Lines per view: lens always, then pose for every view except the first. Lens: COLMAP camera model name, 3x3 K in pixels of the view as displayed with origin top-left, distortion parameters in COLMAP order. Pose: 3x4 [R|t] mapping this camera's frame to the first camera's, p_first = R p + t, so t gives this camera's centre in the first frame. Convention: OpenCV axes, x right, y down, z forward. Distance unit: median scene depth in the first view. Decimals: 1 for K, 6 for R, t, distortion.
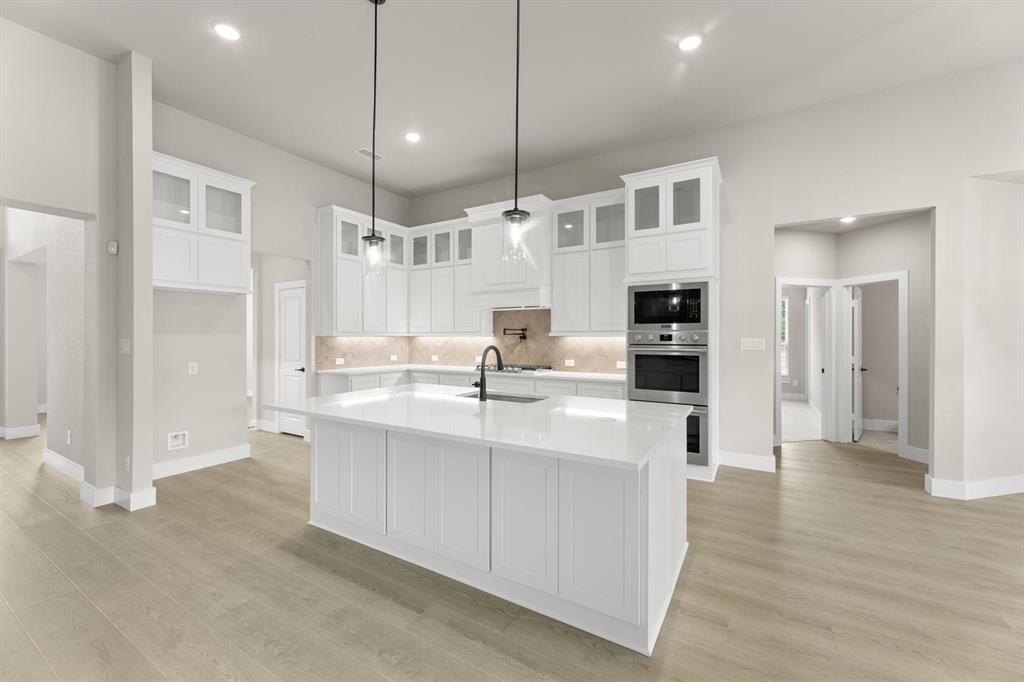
lens RADIAL K [[410.6, 0, 513.2], [0, 410.6, 338.6], [0, 0, 1]] dist [0.001545, 0.000165]
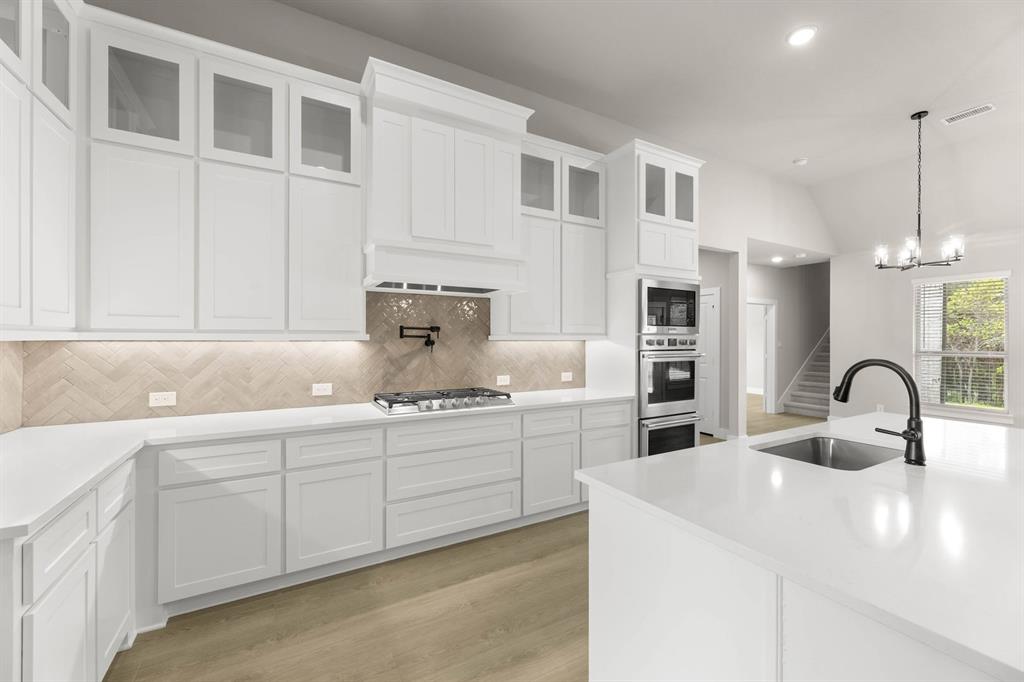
lens RADIAL K [[410.6, 0, 516.0], [0, 410.6, 339.6], [0, 0, 1]] dist [0.001545, 0.000165]
pose [[0.494887, 0.000801, 0.868957, -0.438795], [0.005423, 0.999977, -0.004010, -0.004497], [-0.868940, 0.006697, 0.494871, 0.654970]]
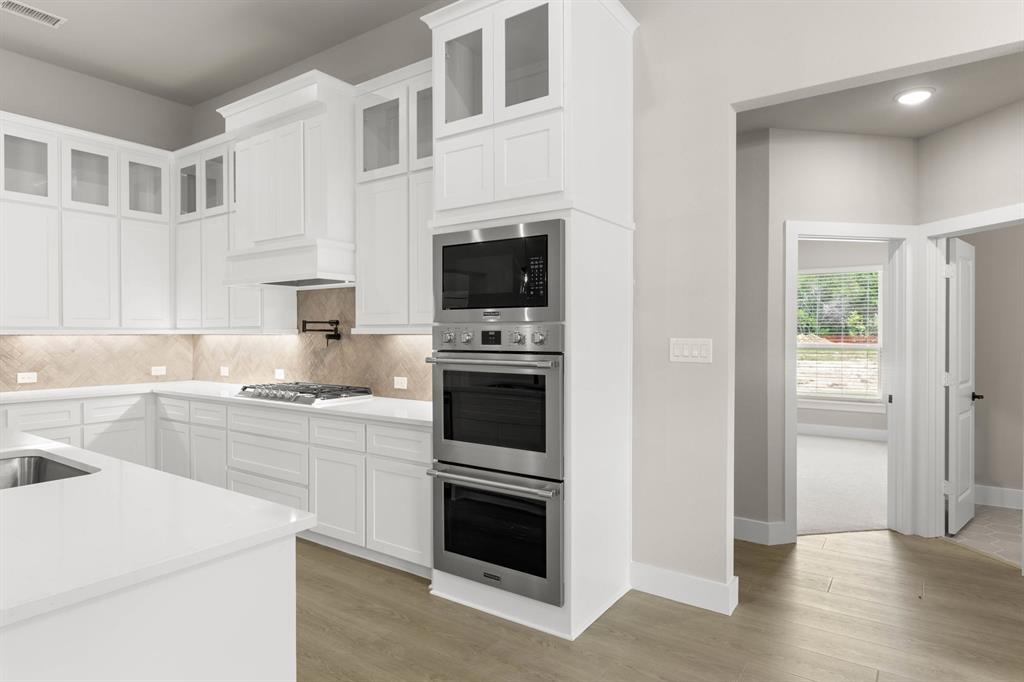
lens RADIAL K [[574.5, 0, 508.0], [0, 574.5, 335.6], [0, 0, 1]] dist [0.003241, 0.000682]
pose [[0.997821, -0.001473, -0.065958, 0.334152], [0.001343, 0.999997, -0.002011, -0.002199], [0.065961, 0.001918, 0.997820, 0.244168]]
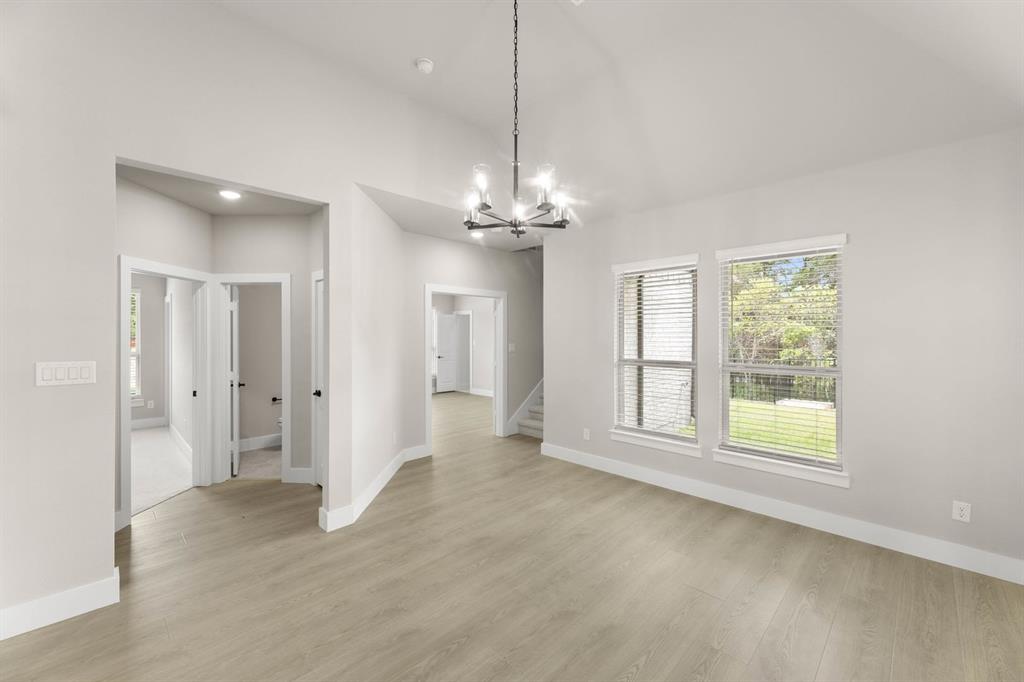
lens RADIAL K [[410.6, 0, 514.5], [0, 410.6, 333.9], [0, 0, 1]] dist [0.001545, 0.000165]
pose [[0.239146, 0.003104, 0.970979, 0.179963], [0.009144, 0.999943, -0.005449, -0.021954], [-0.970941, 0.010182, 0.239104, 0.274825]]
